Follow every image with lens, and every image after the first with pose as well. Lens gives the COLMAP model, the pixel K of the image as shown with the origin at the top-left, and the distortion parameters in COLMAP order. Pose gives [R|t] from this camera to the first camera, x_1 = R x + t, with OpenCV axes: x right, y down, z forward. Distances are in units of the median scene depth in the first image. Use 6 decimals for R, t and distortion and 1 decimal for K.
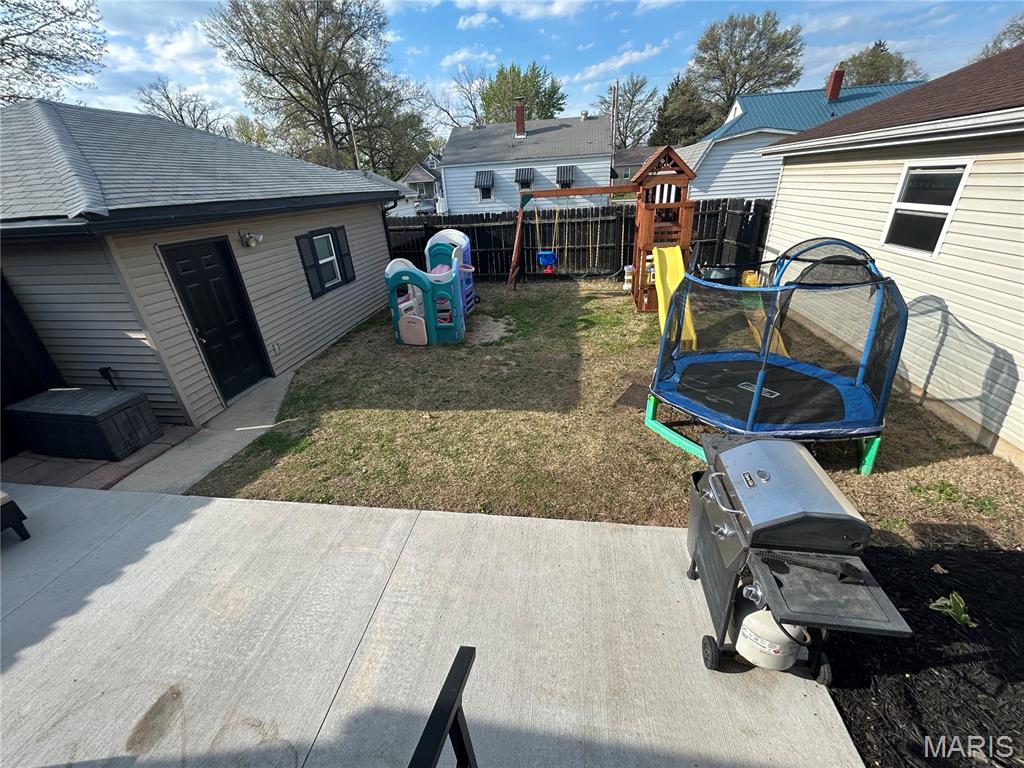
lens RADIAL K [[410.5, 0, 508.8], [0, 410.5, 383.2], [0, 0, 1]] dist [-0.001426, 0.000033]
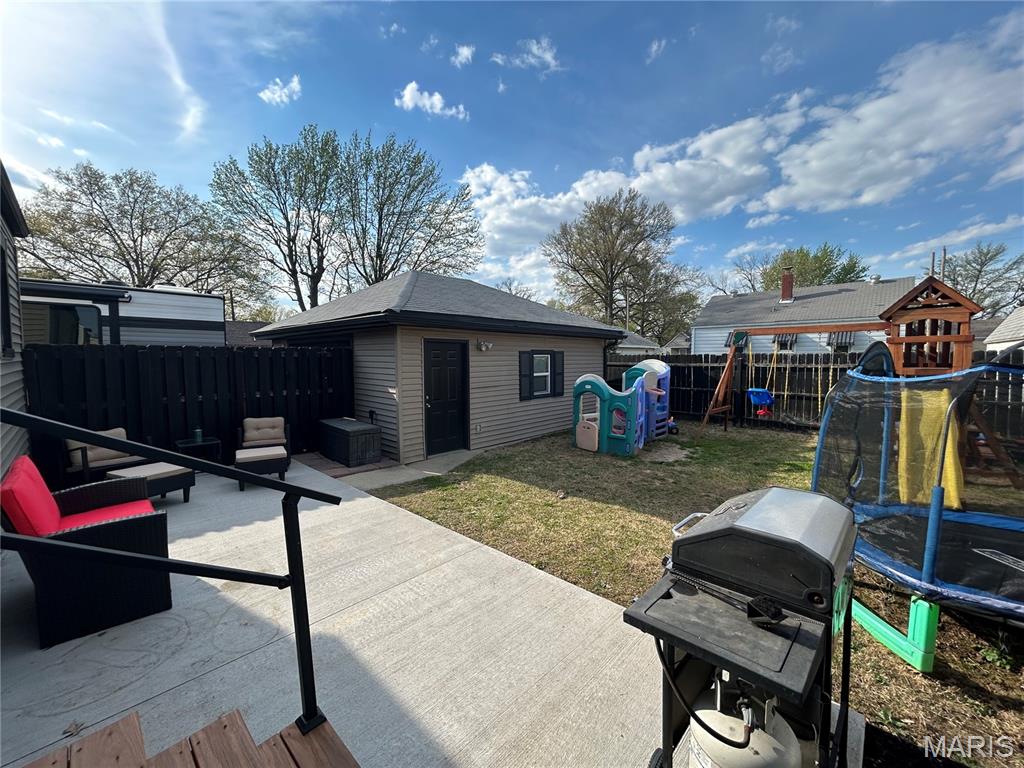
lens RADIAL K [[410.8, 0, 510.5], [0, 410.8, 373.4], [0, 0, 1]] dist [-0.014633, 0.011175]
pose [[0.822042, 0.077684, -0.564103, 0.184640], [-0.289914, 0.909738, -0.297196, 0.094621], [0.490099, 0.407849, 0.770365, 0.021636]]
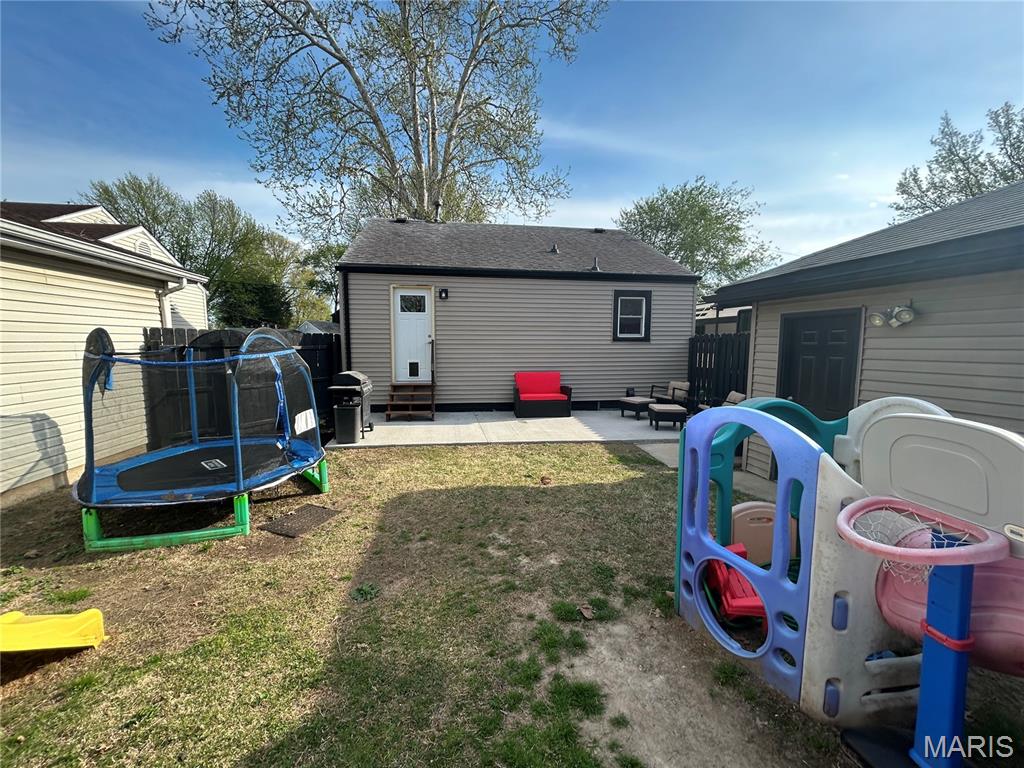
lens RADIAL K [[410.5, 0, 508.8], [0, 410.5, 383.2], [0, 0, 1]] dist [-0.001426, 0.000033]
pose [[-0.952027, 0.082442, -0.294699, 0.113748], [-0.086544, 0.851176, 0.517696, -0.445443], [0.293521, 0.518366, -0.803208, 1.147256]]
